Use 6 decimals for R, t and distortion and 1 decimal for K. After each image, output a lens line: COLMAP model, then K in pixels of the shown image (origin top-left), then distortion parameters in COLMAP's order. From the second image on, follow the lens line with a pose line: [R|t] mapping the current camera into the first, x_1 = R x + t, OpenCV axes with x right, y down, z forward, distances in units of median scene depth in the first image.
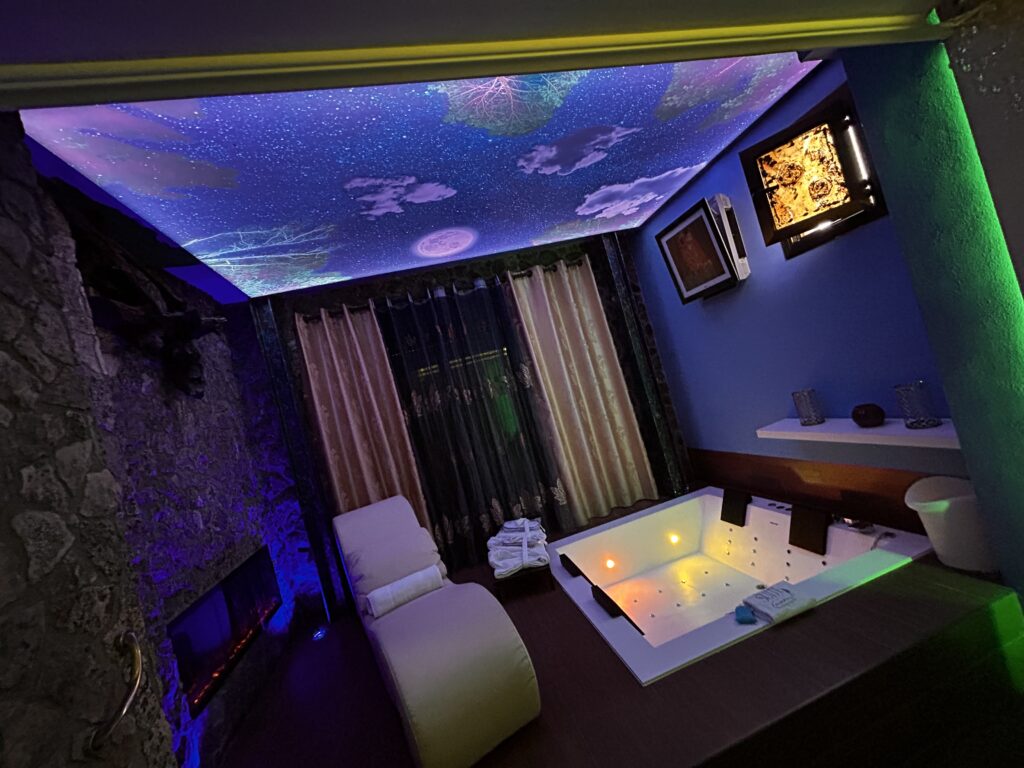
lens RADIAL K [[410.6, 0, 513.7], [0, 410.6, 381.4], [0, 0, 1]] dist [0.001631, -0.000113]
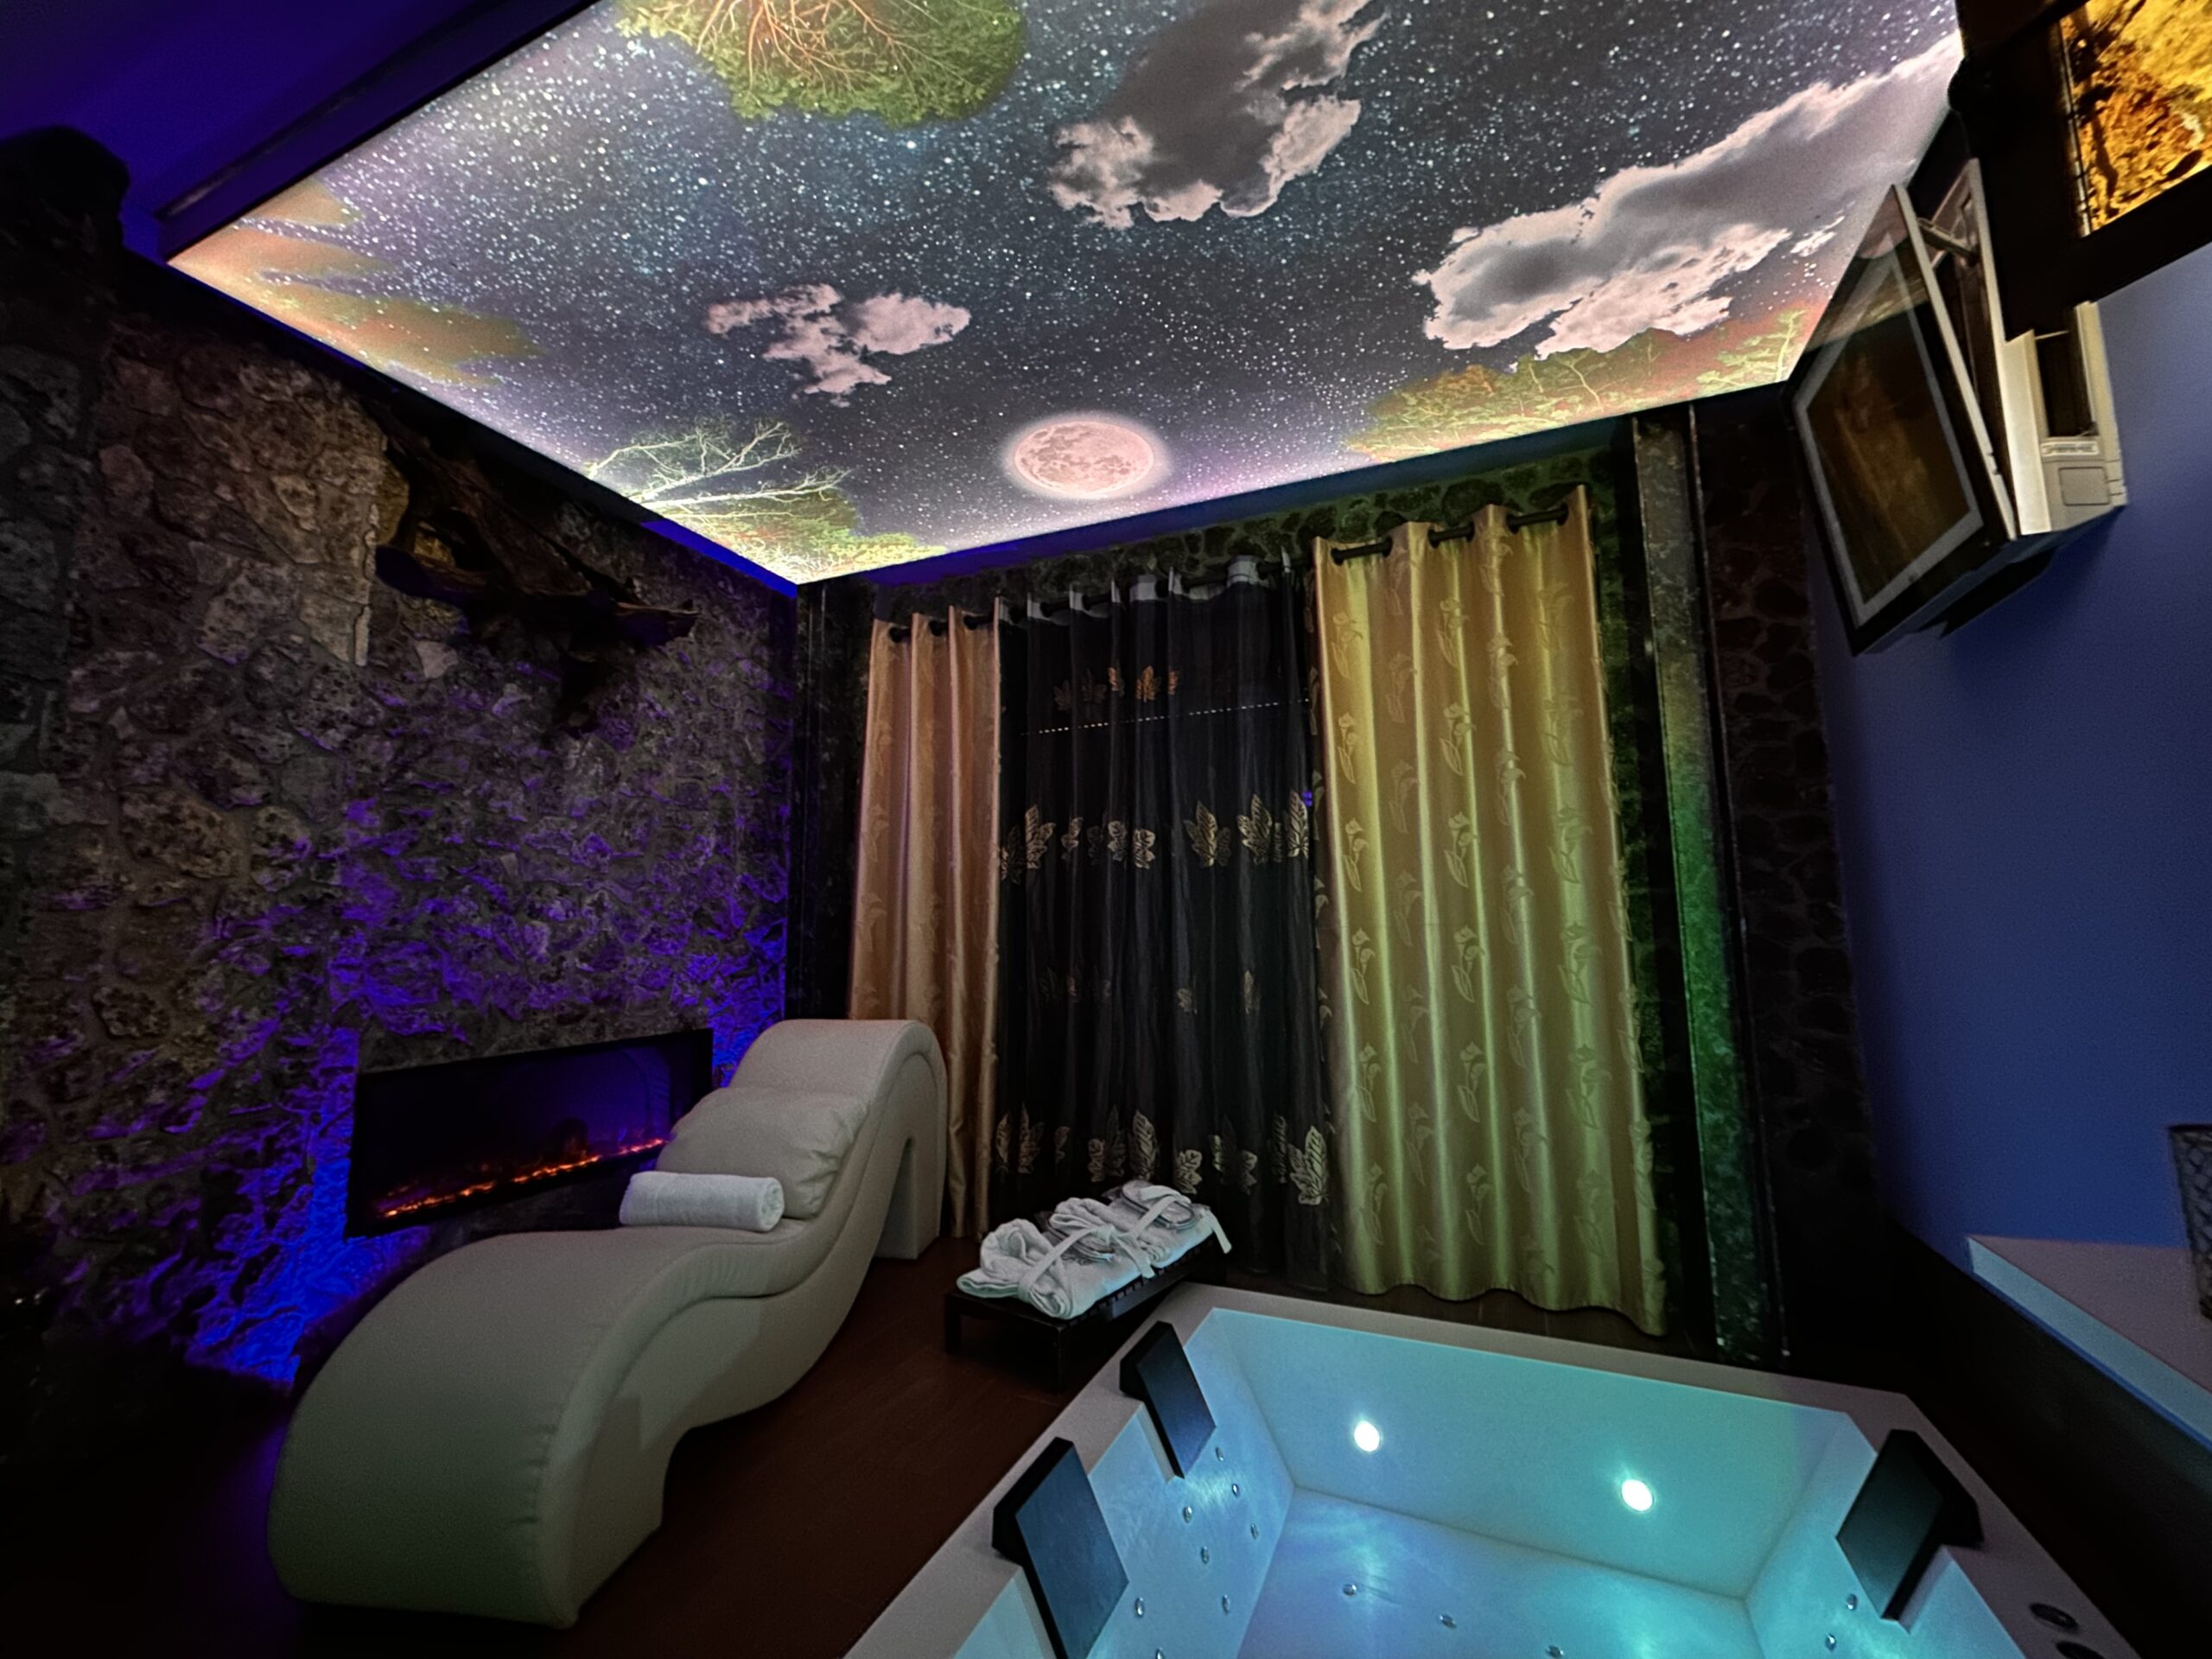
lens RADIAL K [[887.1, 0, 1105.4], [0, 887.1, 822.6], [0, 0, 1]] dist [0.001631, -0.000113]
pose [[0.783698, 0.179021, -0.594785, 0.461933], [-0.179798, 0.981954, 0.058648, -0.038142], [0.594550, 0.060979, 0.801743, 0.335660]]
